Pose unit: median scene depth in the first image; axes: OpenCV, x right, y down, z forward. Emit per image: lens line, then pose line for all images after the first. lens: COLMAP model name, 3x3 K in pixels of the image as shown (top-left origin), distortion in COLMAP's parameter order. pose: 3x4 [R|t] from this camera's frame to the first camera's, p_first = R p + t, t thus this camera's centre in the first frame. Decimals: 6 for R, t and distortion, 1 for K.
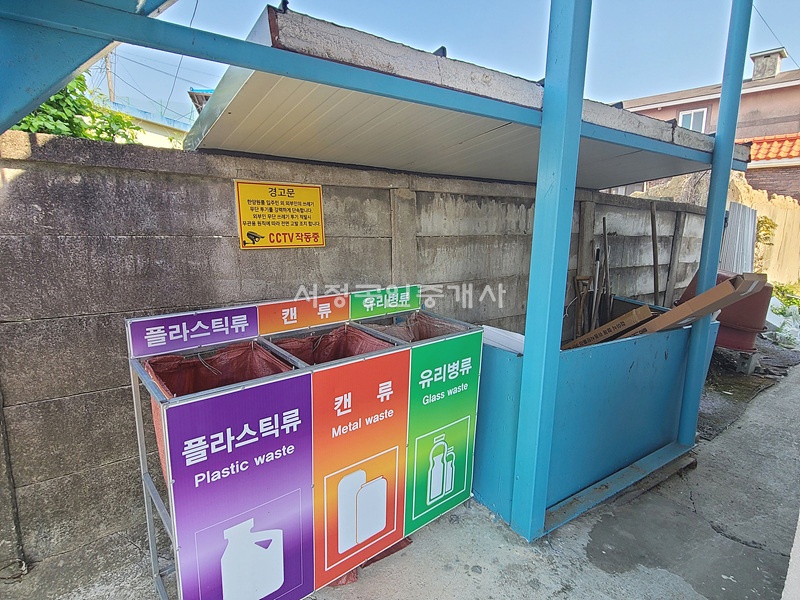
lens RADIAL K [[439.9, 0, 400.7], [0, 439.9, 300.3], [0, 0, 1]] dist [0.012064, -0.002158]
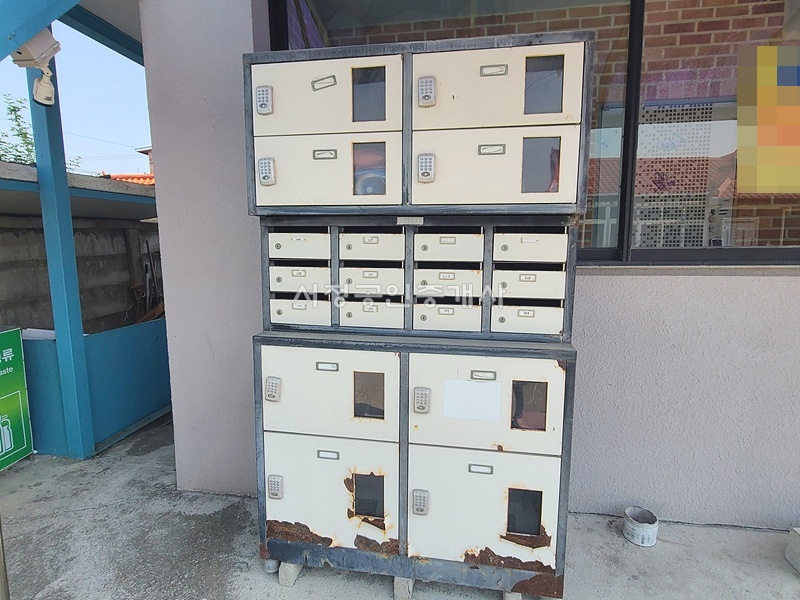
lens RADIAL K [[439.9, 0, 393.5], [0, 439.9, 298.2], [0, 0, 1]] dist [0.012064, -0.002158]
pose [[0.692577, -0.126676, 0.710134, 0.016300], [0.151023, 0.988106, 0.028973, 0.109013], [-0.705358, 0.087181, 0.703470, -0.847851]]
